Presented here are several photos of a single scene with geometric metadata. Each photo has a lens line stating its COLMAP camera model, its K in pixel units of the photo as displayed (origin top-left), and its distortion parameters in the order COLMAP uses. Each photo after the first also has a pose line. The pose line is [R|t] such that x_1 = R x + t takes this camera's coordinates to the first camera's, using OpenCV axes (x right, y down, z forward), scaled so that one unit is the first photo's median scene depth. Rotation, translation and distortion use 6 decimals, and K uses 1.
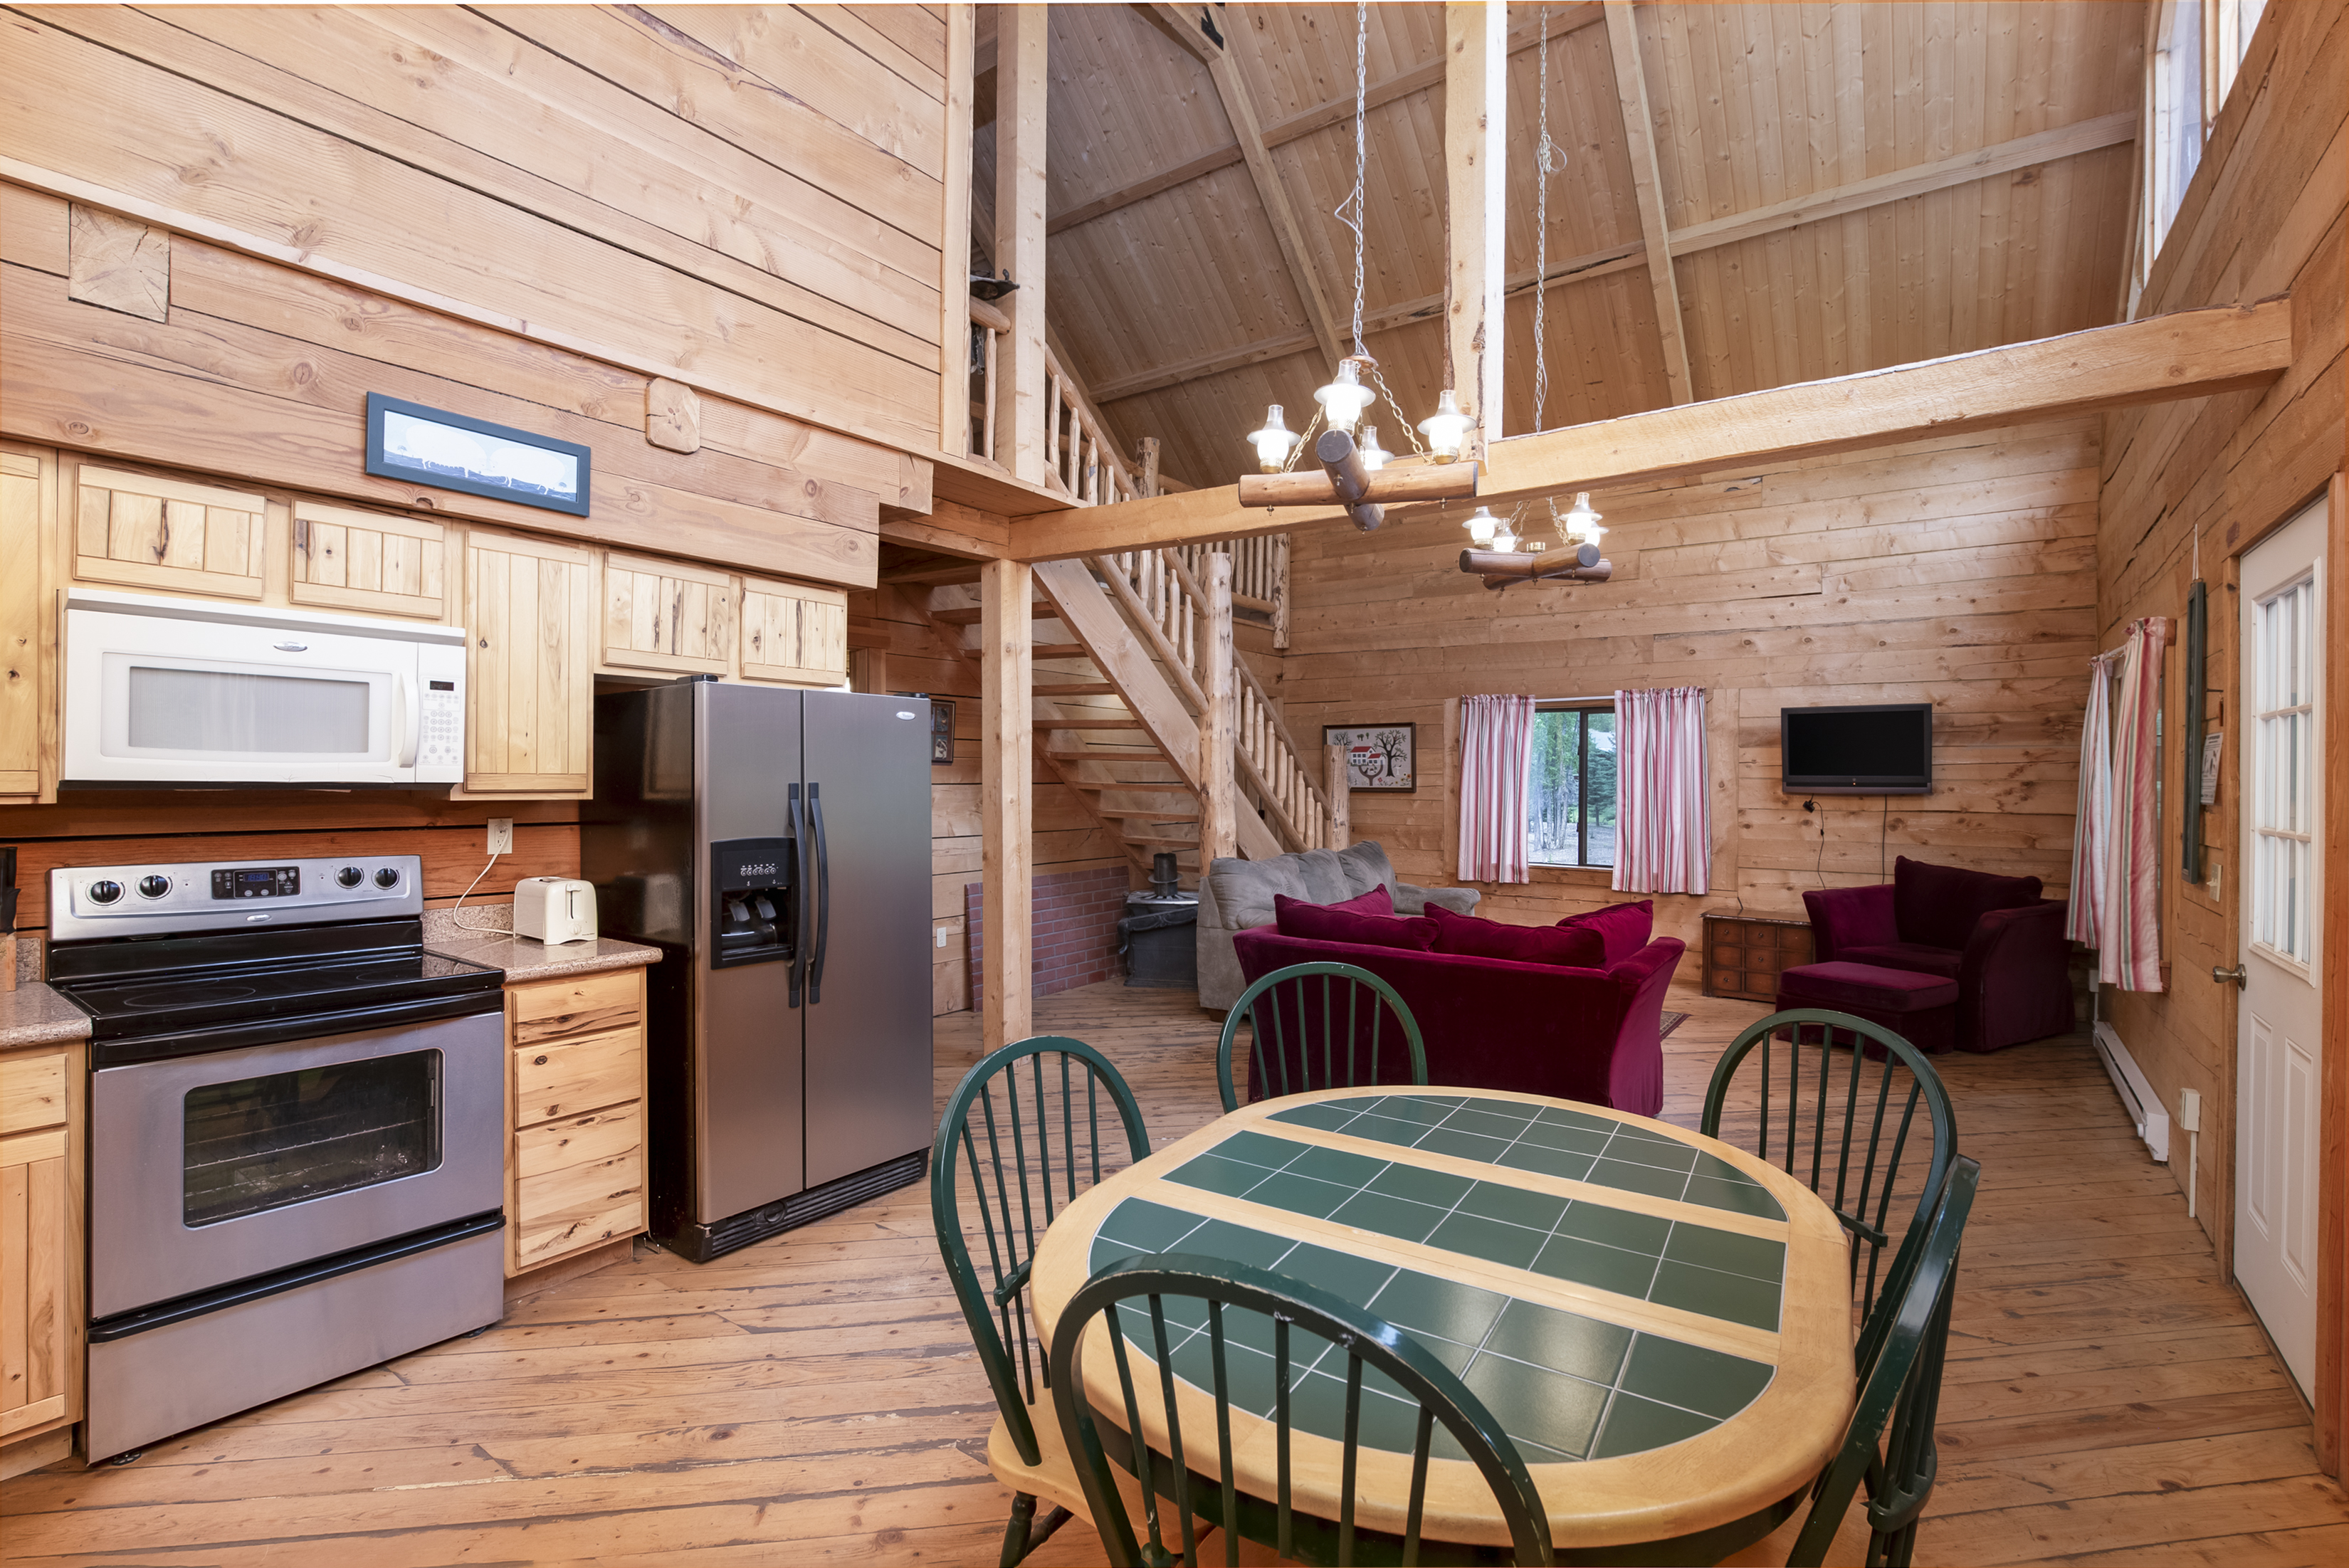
lens RADIAL K [[1081.6, 0, 1175.6], [0, 1081.6, 788.2], [0, 0, 1]] dist [-0.012735, -0.001037]
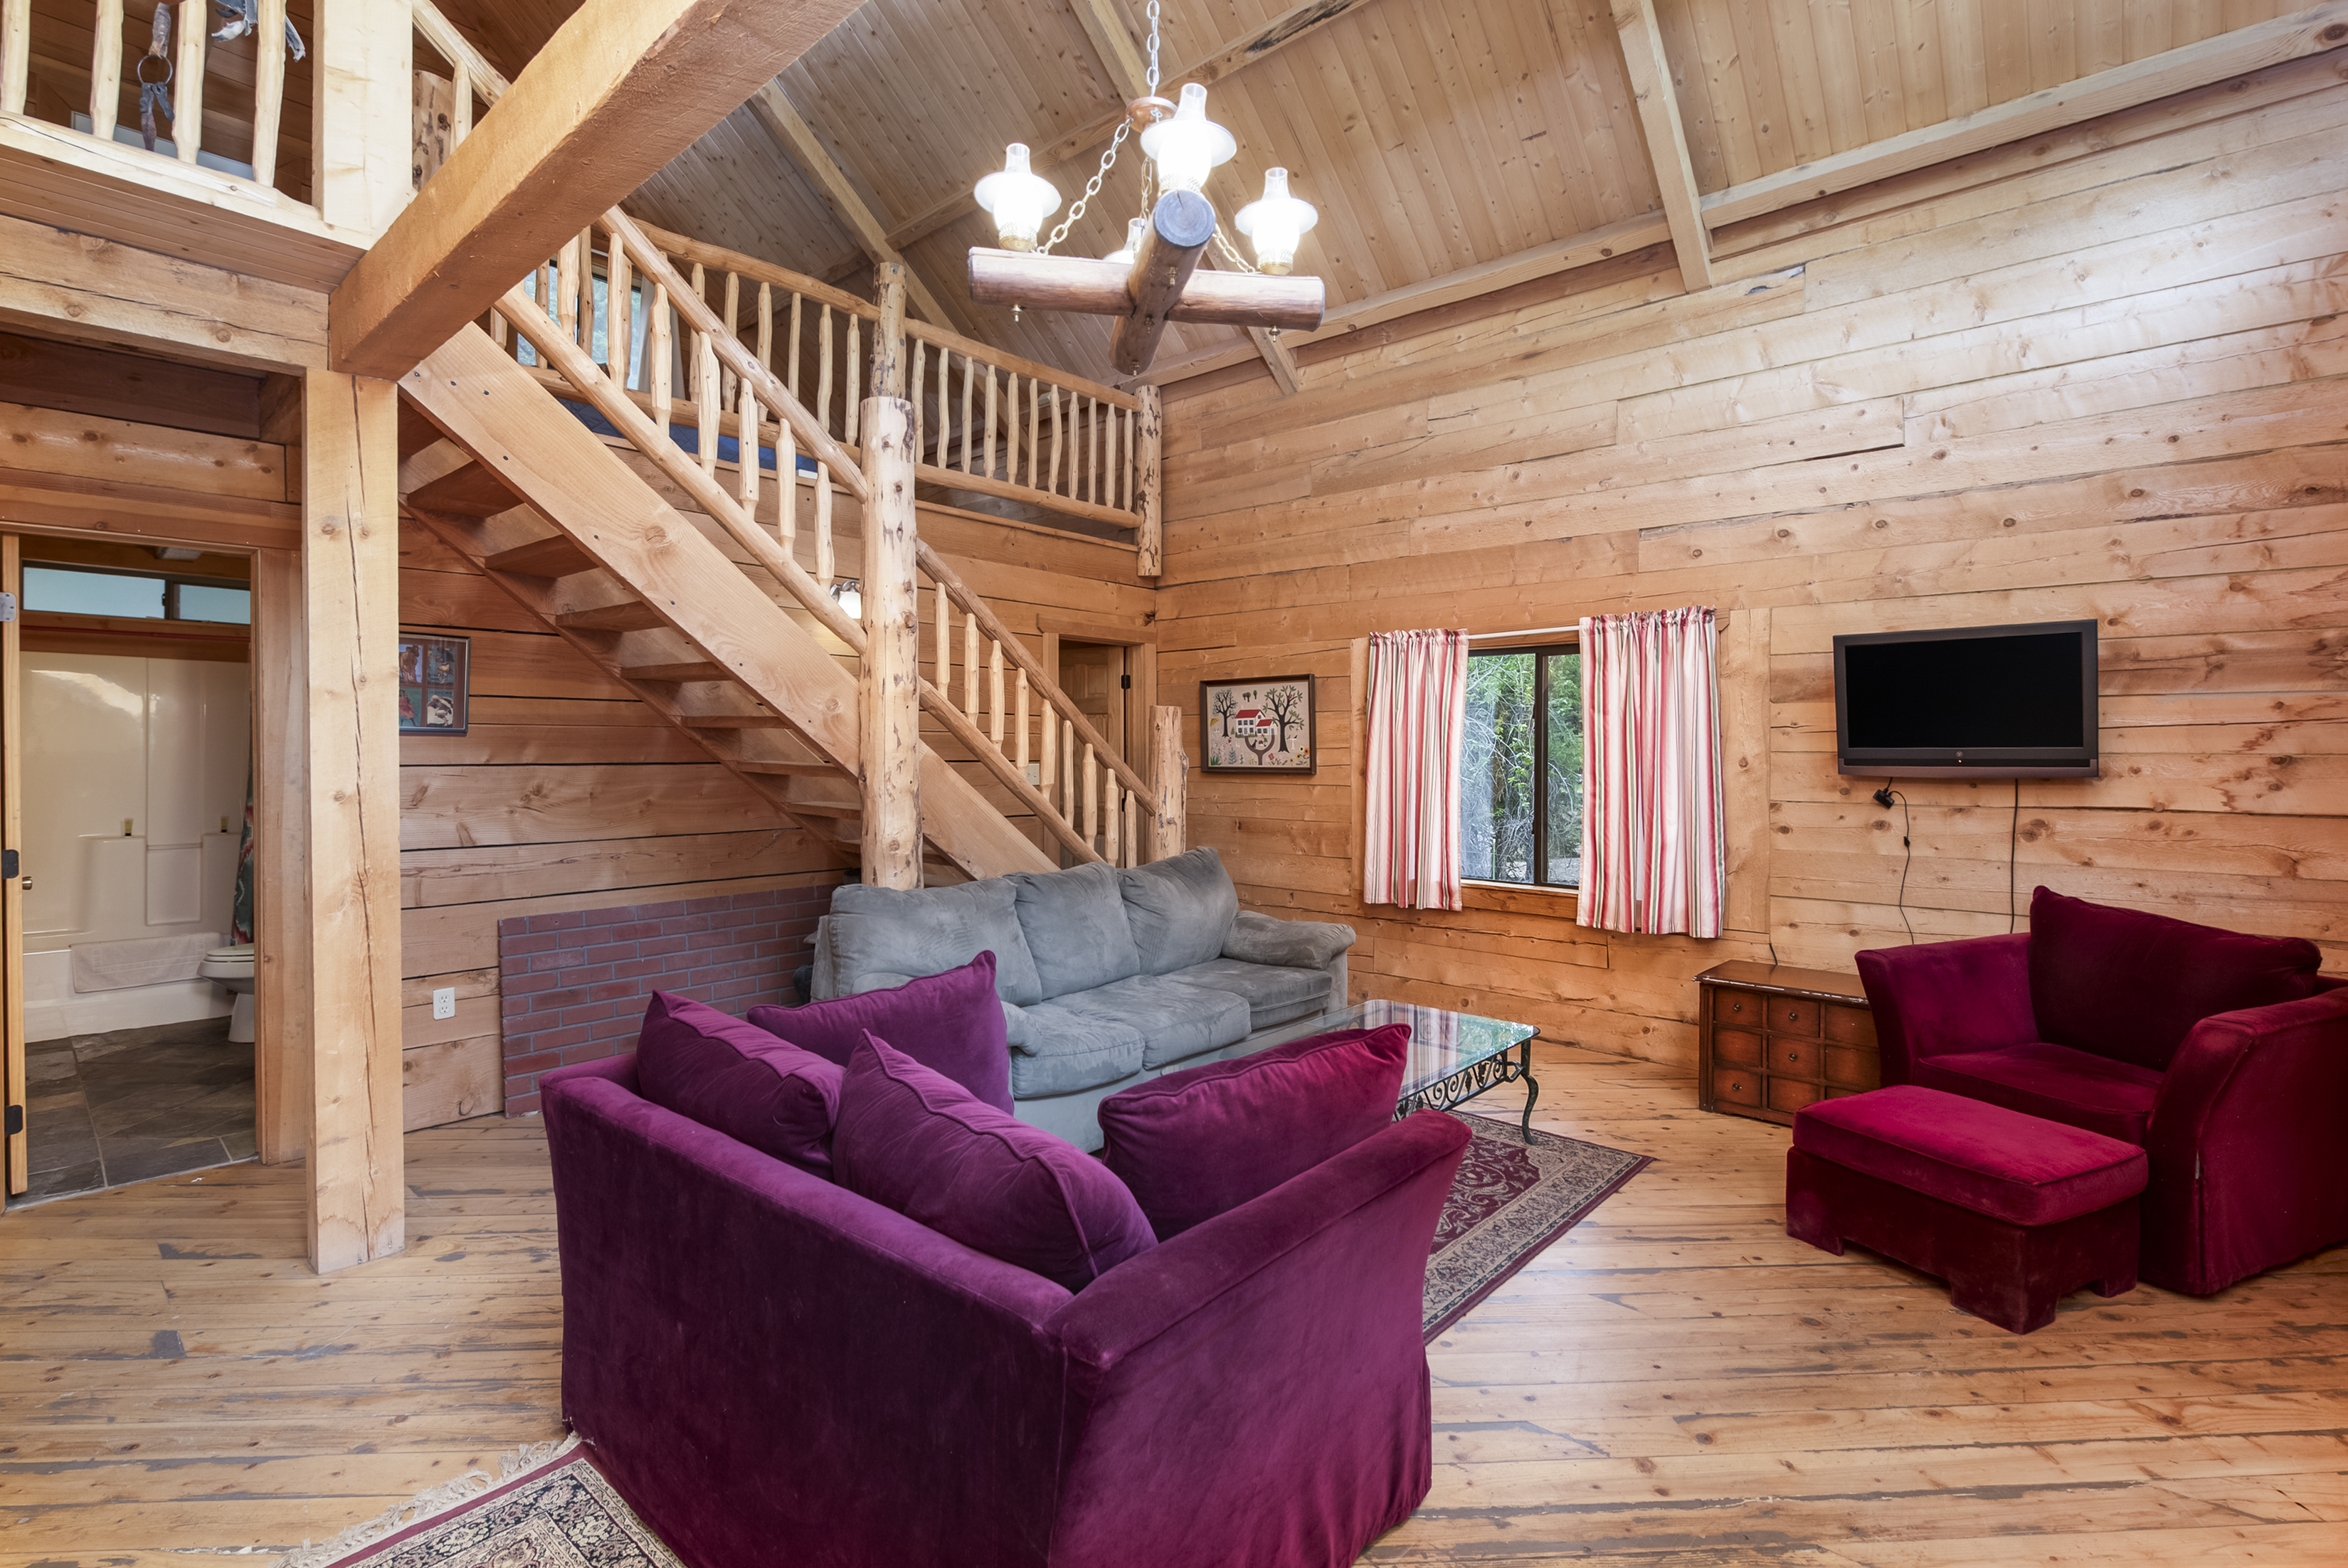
lens RADIAL K [[1081.1, 0, 1208.0], [0, 1081.1, 761.6], [0, 0, 1]] dist [-0.012735, -0.001037]
pose [[0.995607, -0.002403, -0.093603, 0.265569], [0.002102, 0.999992, -0.003317, -0.002584], [0.093610, 0.003106, 0.995604, 0.361353]]
